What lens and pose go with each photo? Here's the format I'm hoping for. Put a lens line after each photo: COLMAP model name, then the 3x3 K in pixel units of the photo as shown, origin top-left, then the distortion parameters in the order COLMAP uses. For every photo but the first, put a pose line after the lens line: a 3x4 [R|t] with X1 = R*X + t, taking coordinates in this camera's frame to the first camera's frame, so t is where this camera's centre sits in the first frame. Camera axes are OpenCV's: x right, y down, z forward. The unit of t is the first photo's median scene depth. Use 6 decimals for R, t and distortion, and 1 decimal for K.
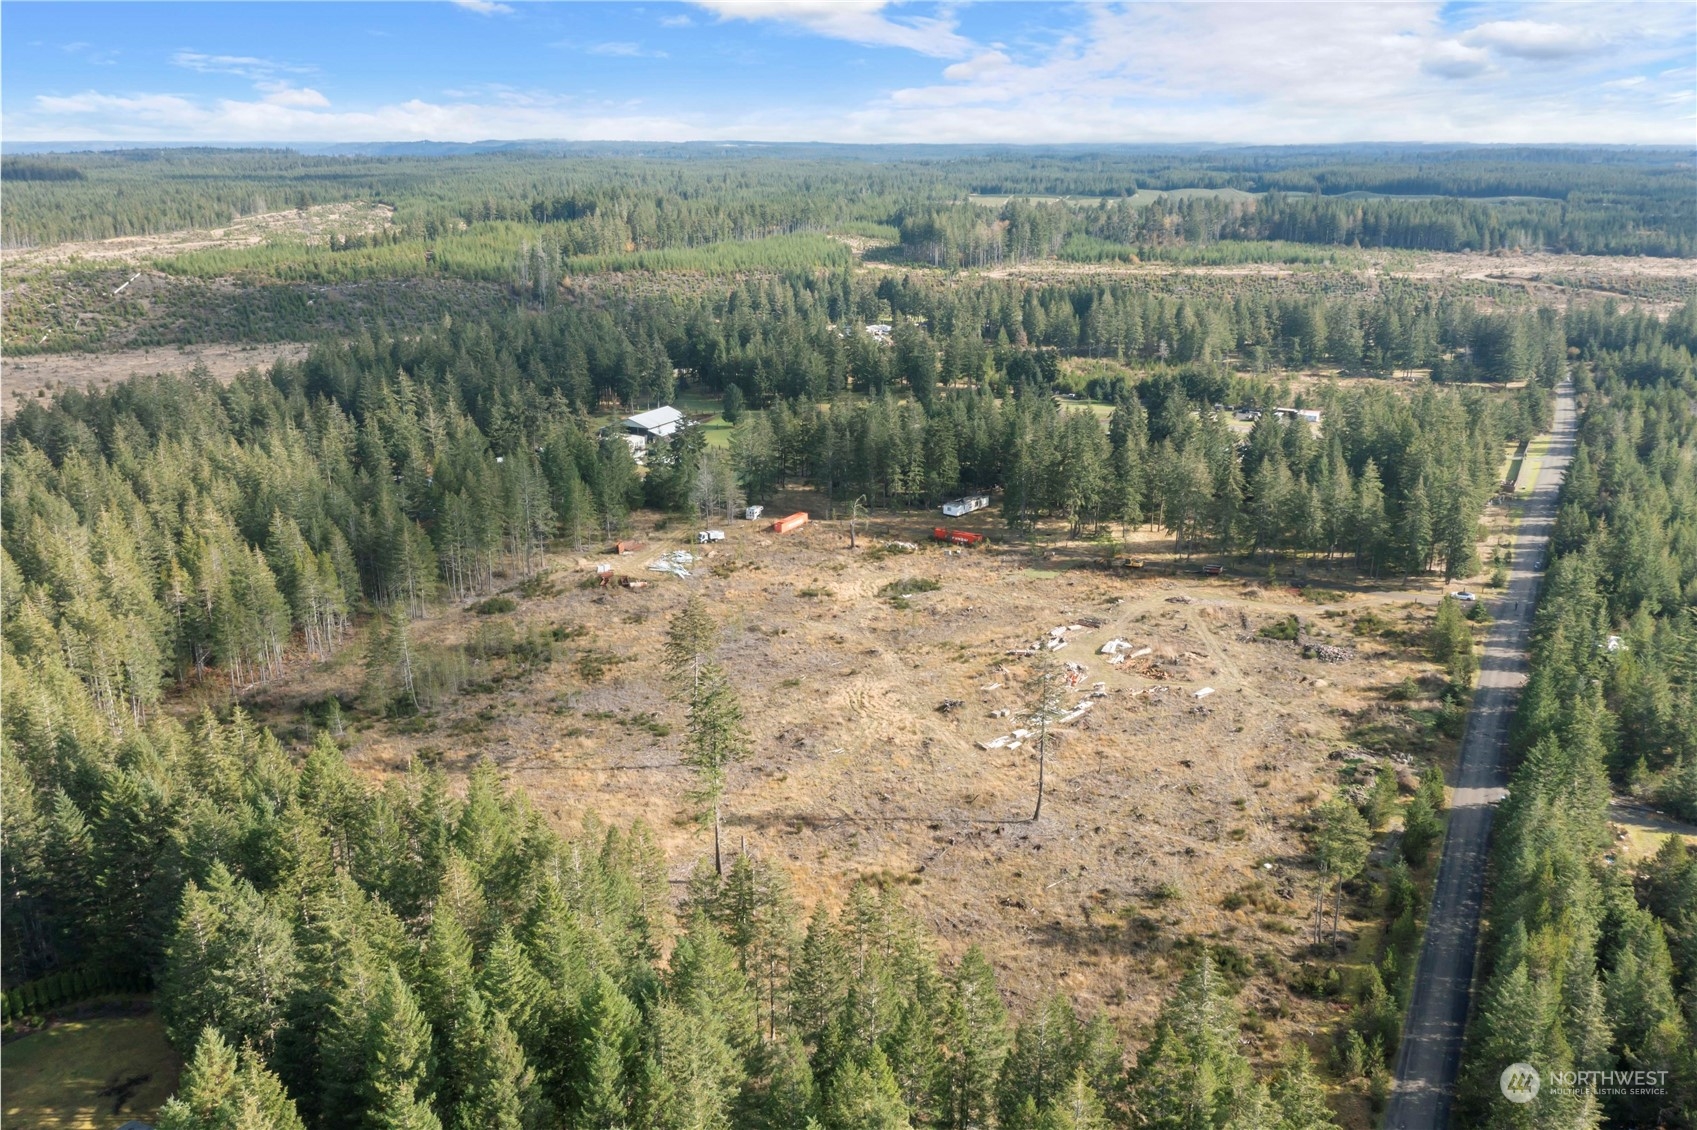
lens RADIAL K [[1347.7, 0, 858.1], [0, 1347.7, 563.5], [0, 0, 1]] dist [-0.002127, 0.014914]
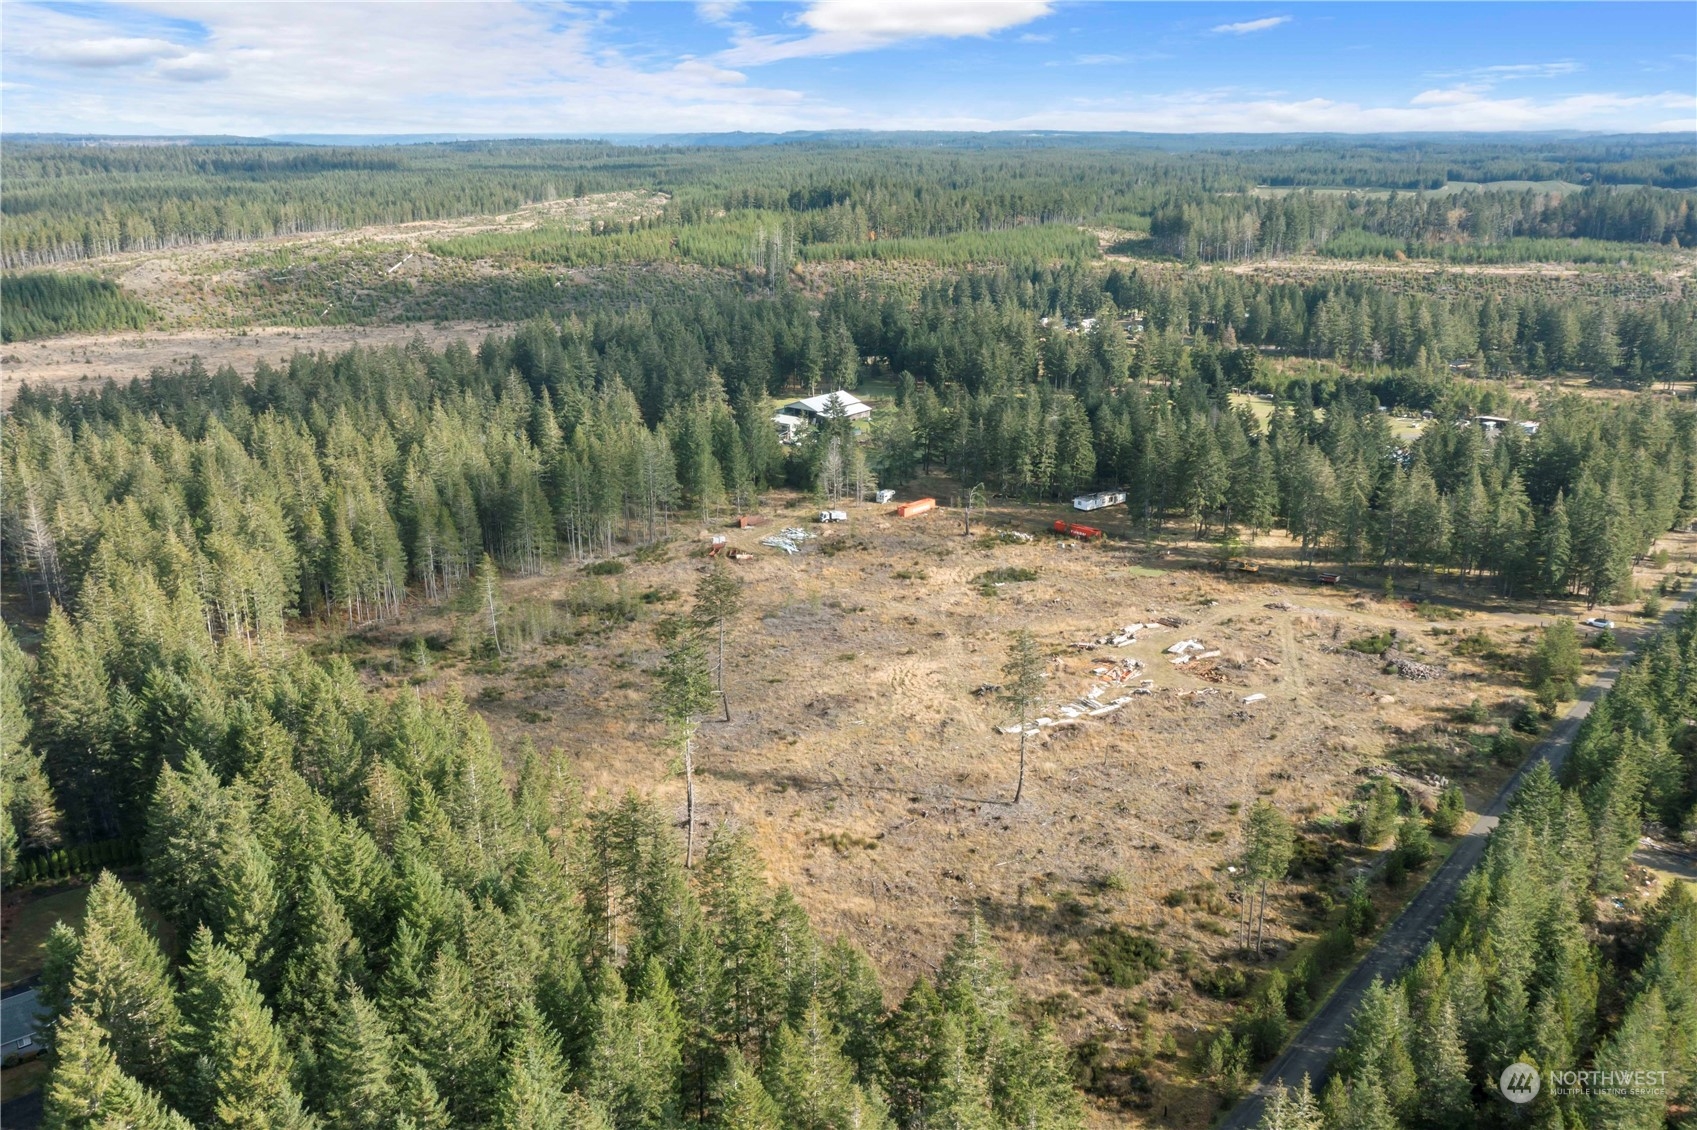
lens RADIAL K [[1375.4, 0, 862.4], [0, 1375.4, 572.5], [0, 0, 1]] dist [-0.003391, 0.011782]
pose [[0.976341, 0.062956, -0.206869, 0.143725], [-0.061517, 0.998016, 0.013390, 0.007655], [0.207302, -0.000348, 0.978277, -0.019169]]
